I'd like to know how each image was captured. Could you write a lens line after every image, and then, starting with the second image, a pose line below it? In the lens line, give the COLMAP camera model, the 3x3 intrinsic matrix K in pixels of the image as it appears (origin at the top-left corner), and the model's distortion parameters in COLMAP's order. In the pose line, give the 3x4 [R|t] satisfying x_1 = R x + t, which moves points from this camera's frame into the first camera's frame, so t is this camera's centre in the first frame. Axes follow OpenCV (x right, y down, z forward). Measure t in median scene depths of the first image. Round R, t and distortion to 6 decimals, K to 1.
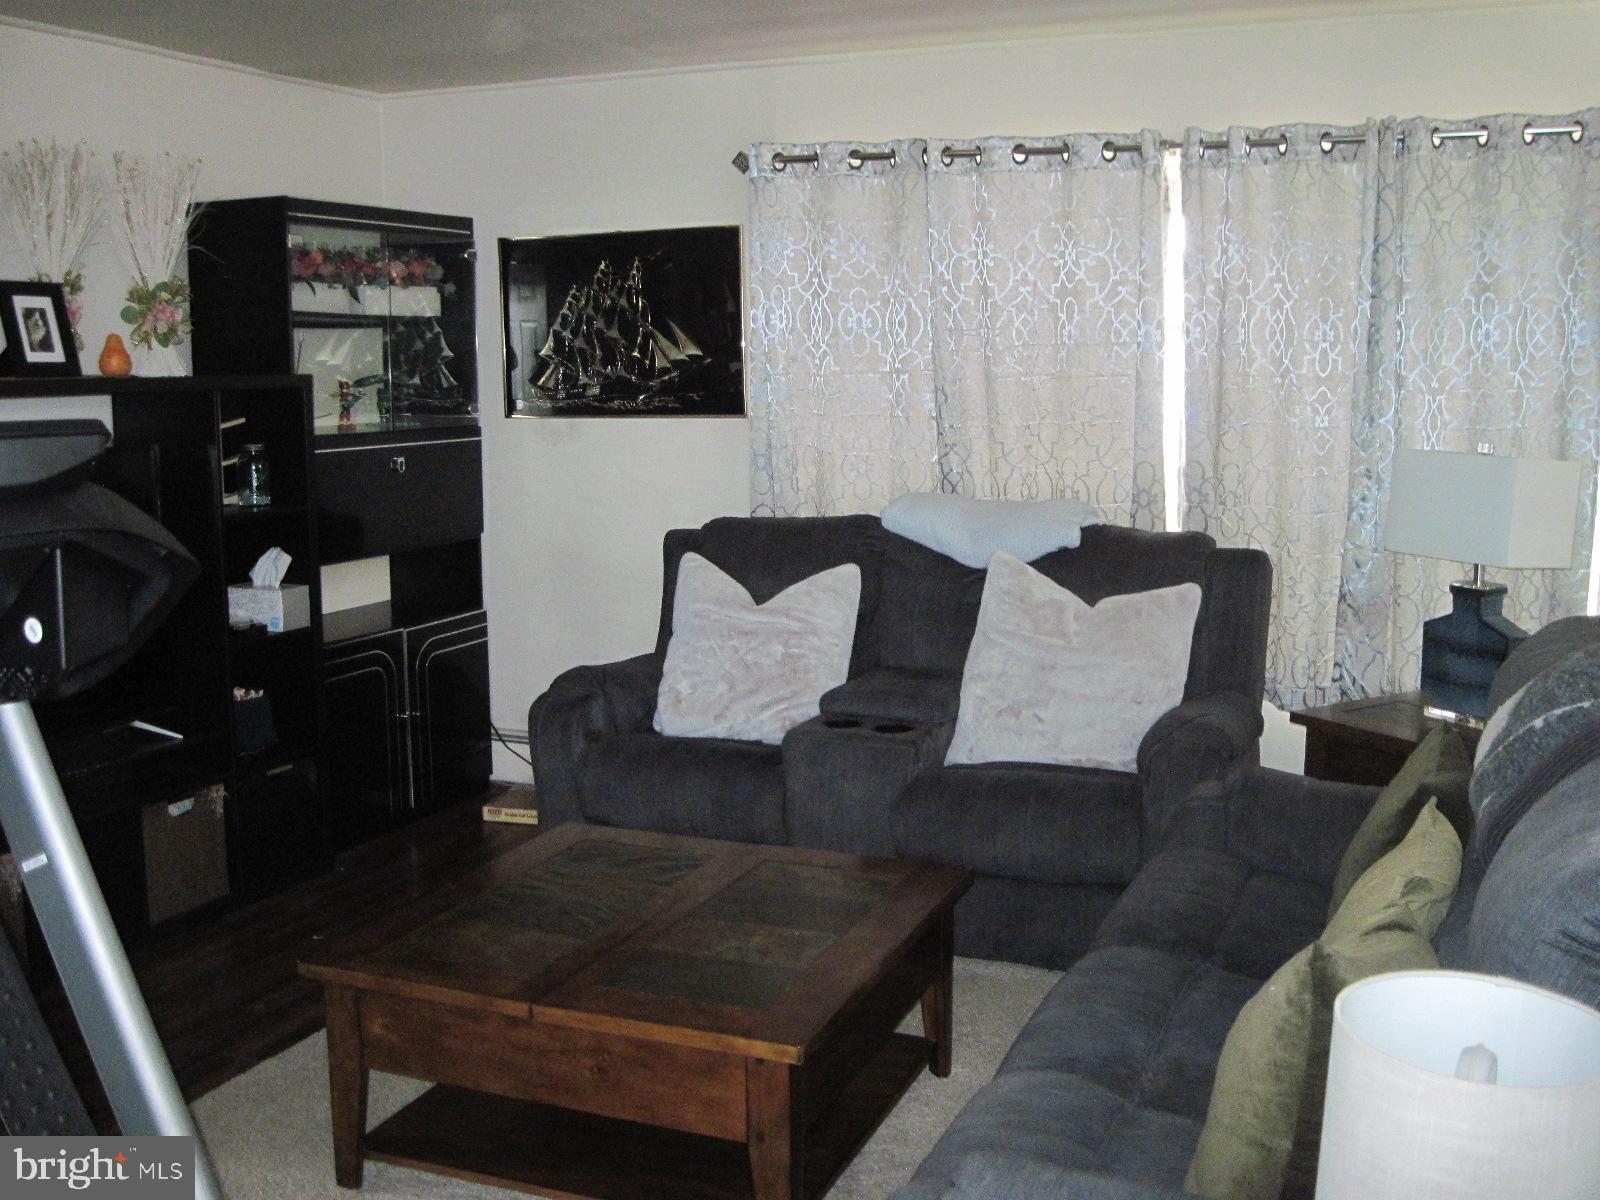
lens RADIAL K [[1639.0, 0, 800.0], [0, 1639.0, 600.0], [0, 0, 1]] dist [-0.133217, 0.062388]
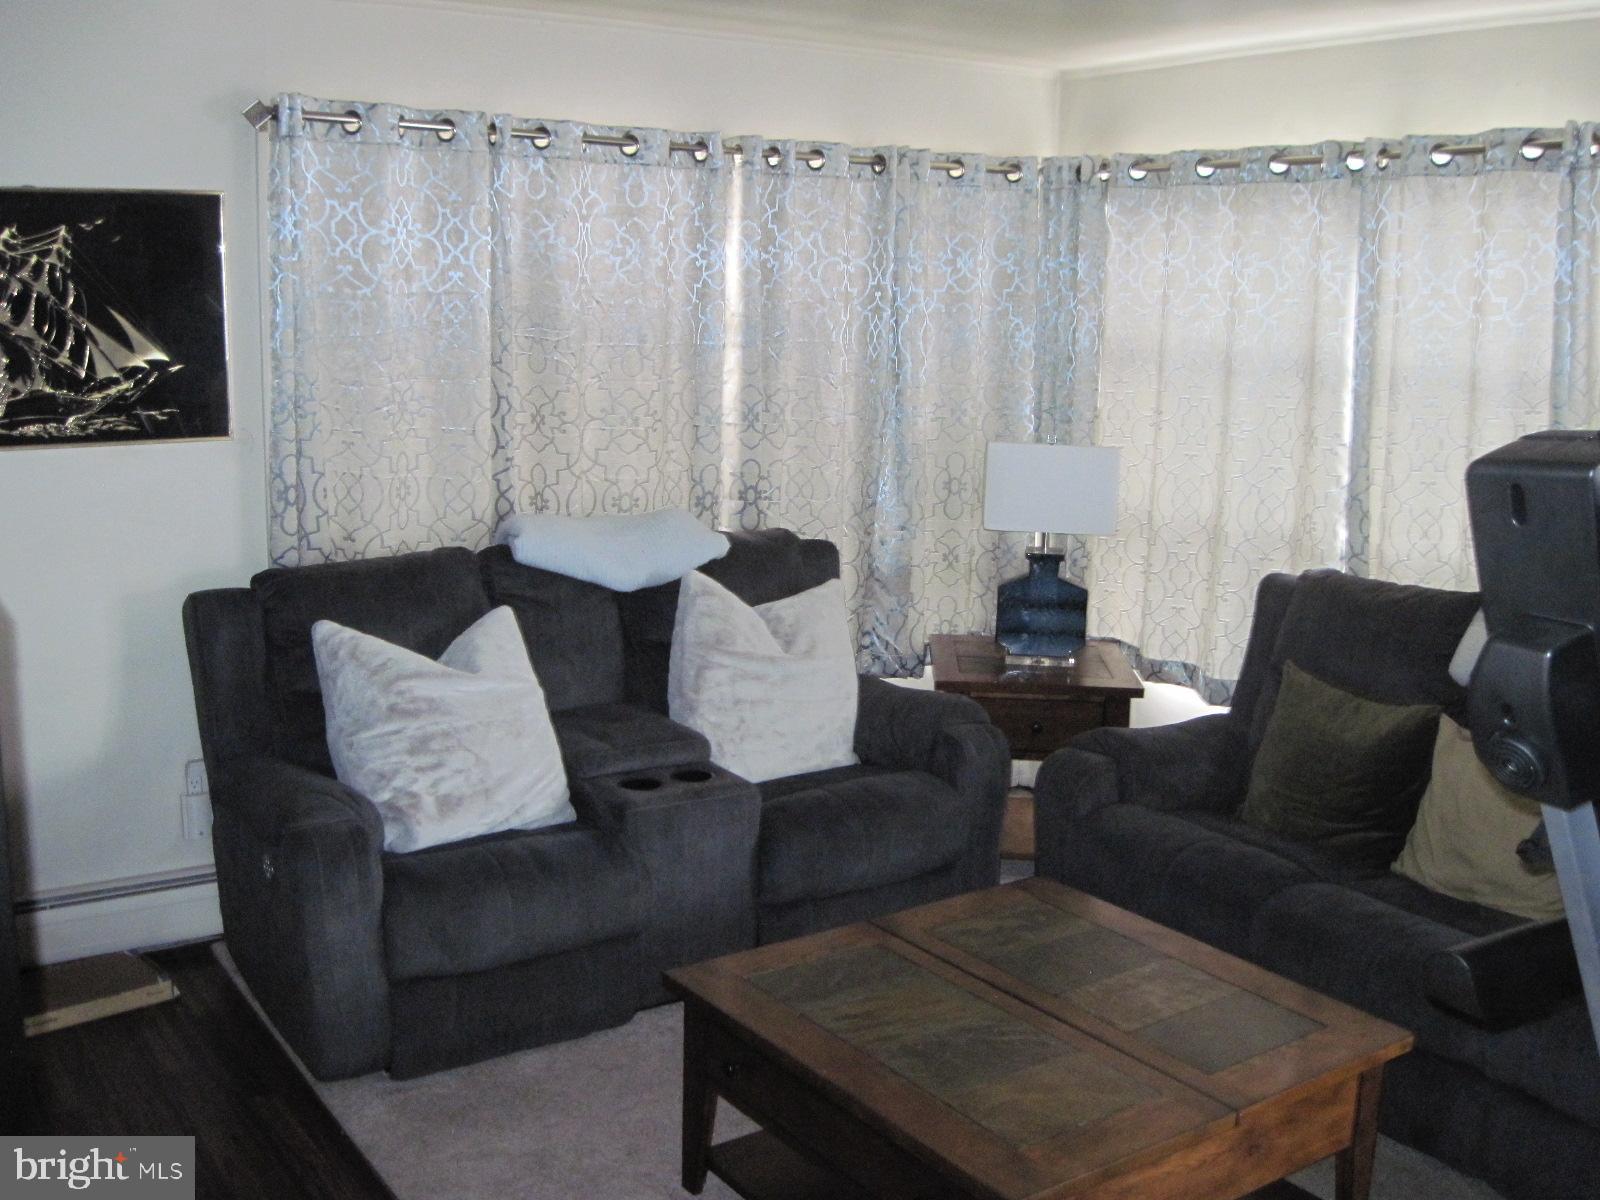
lens RADIAL K [[1639.0, 0, 800.0], [0, 1639.0, 600.0], [0, 0, 1]] dist [-0.133217, 0.062388]
pose [[0.545998, -0.138554, 0.826250, -0.623130], [0.098020, 0.990021, 0.101243, -0.101630], [-0.832033, 0.025711, 0.554130, 0.407696]]
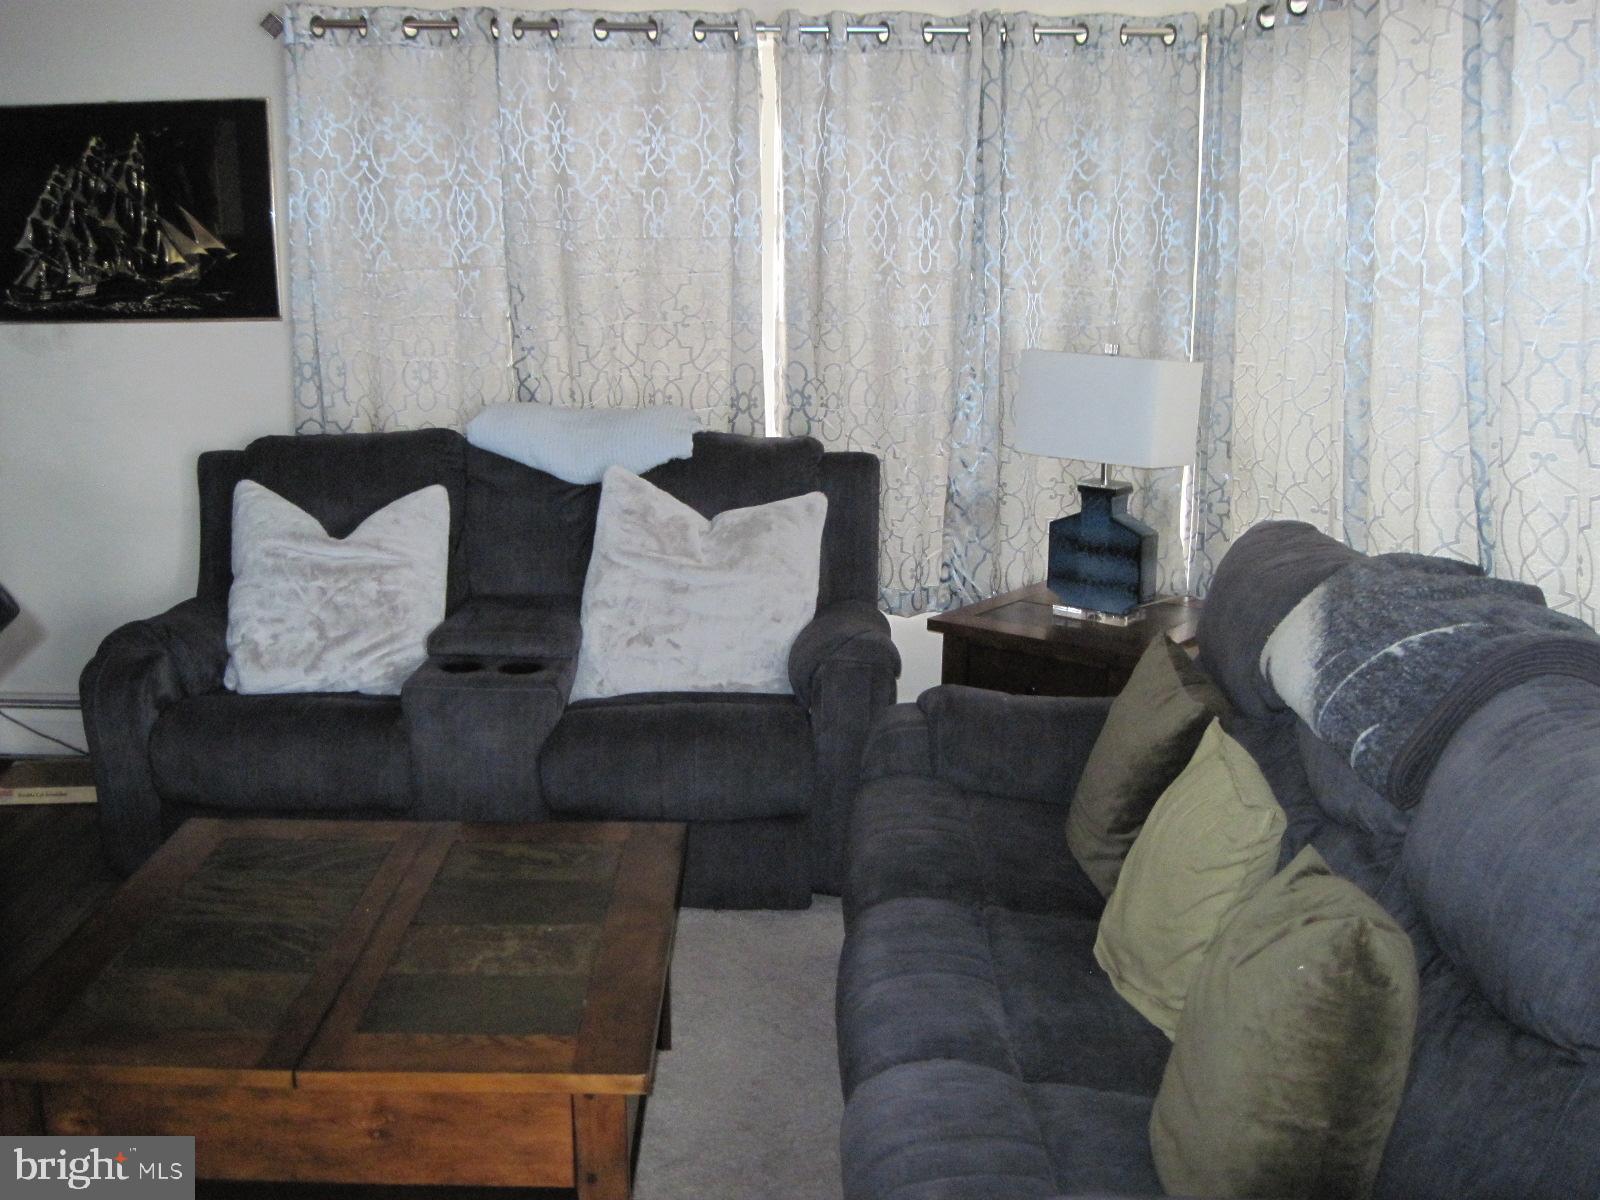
lens RADIAL K [[1639.0, 0, 800.0], [0, 1639.0, 600.0], [0, 0, 1]] dist [-0.133217, 0.062388]
pose [[0.922987, -0.071283, 0.378171, -0.132922], [0.041900, 0.995467, 0.085375, -0.028376], [-0.382543, -0.062955, 0.921790, 0.101576]]
